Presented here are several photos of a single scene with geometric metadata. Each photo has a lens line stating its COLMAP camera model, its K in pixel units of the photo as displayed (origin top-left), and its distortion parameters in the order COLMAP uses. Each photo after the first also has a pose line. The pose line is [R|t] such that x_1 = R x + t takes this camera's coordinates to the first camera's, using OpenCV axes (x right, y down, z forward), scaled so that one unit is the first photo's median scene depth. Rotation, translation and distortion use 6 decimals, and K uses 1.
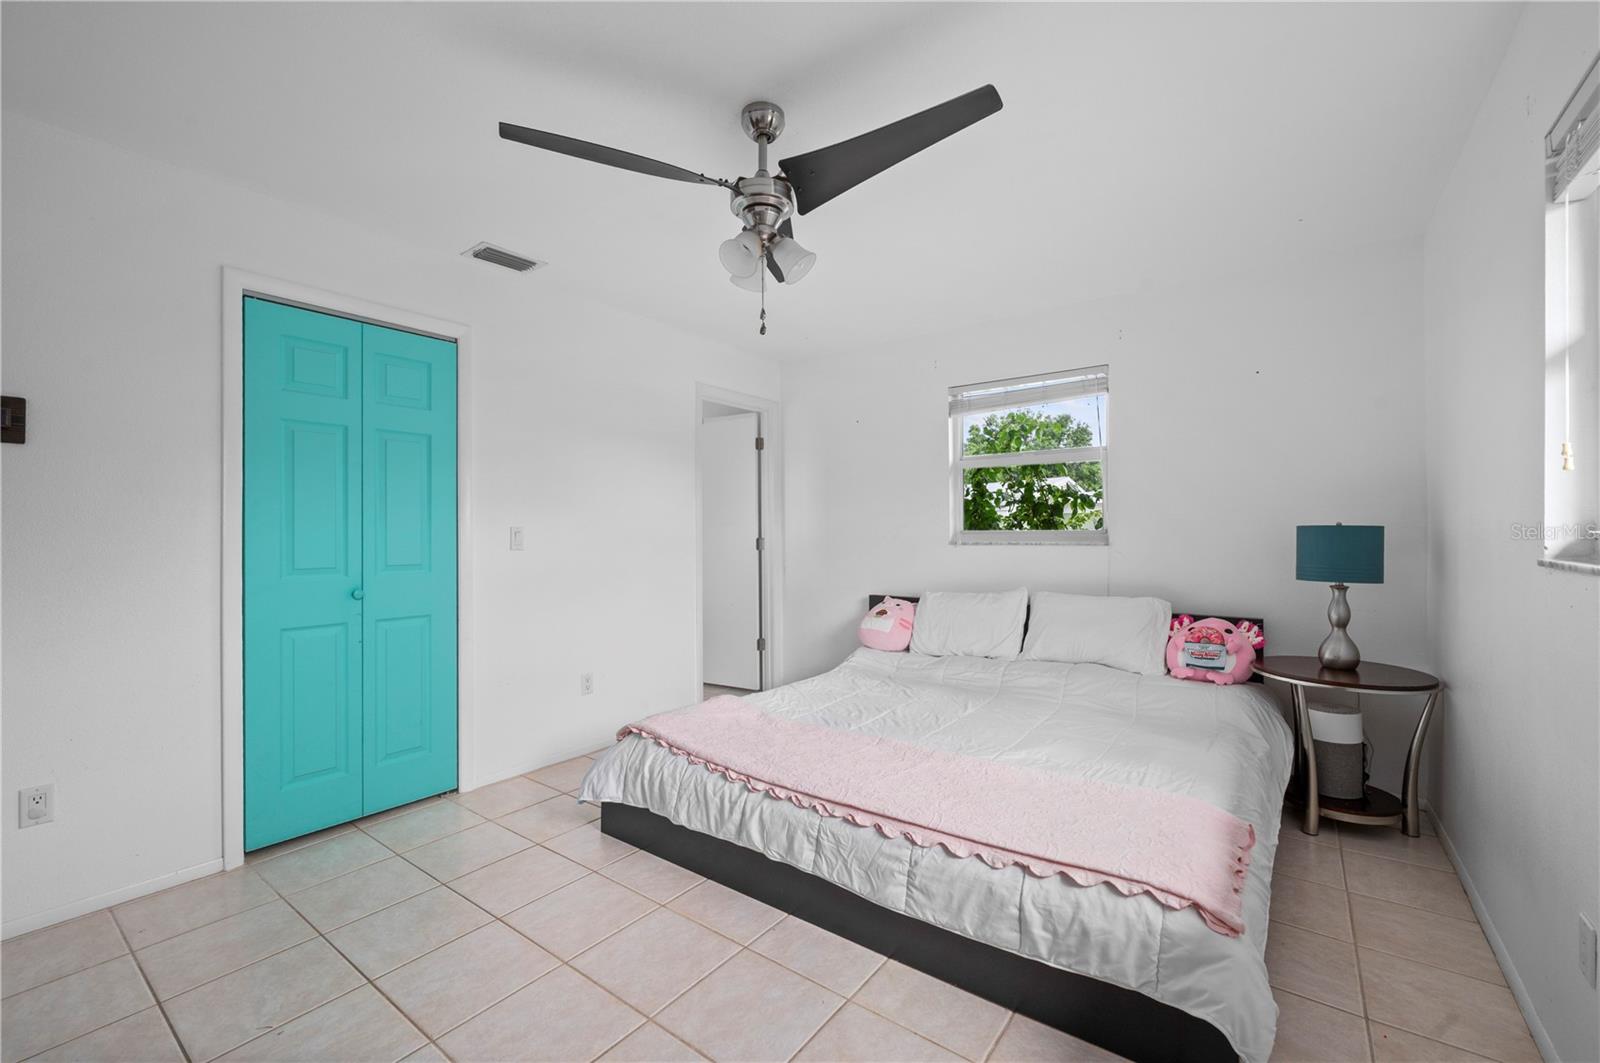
lens RADIAL K [[665.9, 0, 800.0], [0, 665.9, 531.5], [0, 0, 1]] dist [0.001374, 0.000010]
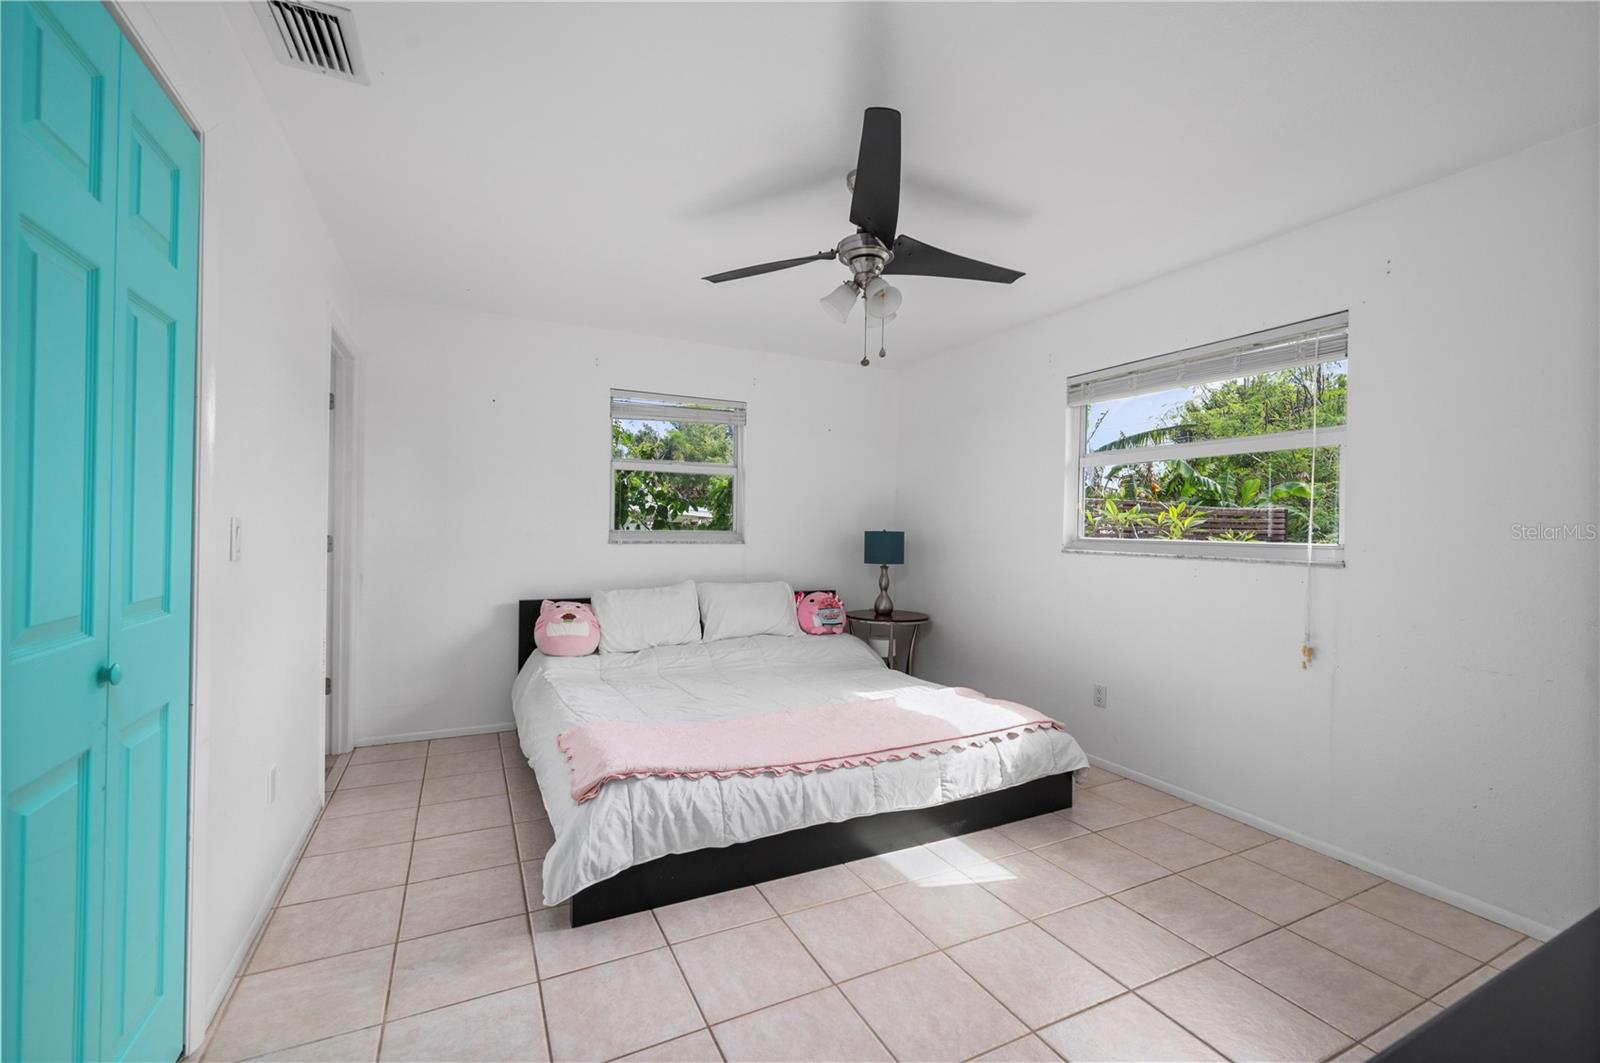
lens RADIAL K [[672.8, 0, 800.0], [0, 672.8, 531.5], [0, 0, 1]] dist [0.001036, 0.000233]
pose [[0.446565, 0.008918, 0.894707, -0.897150], [-0.014338, 0.999893, -0.002810, -0.000320], [-0.894636, -0.011573, 0.446645, 0.447612]]
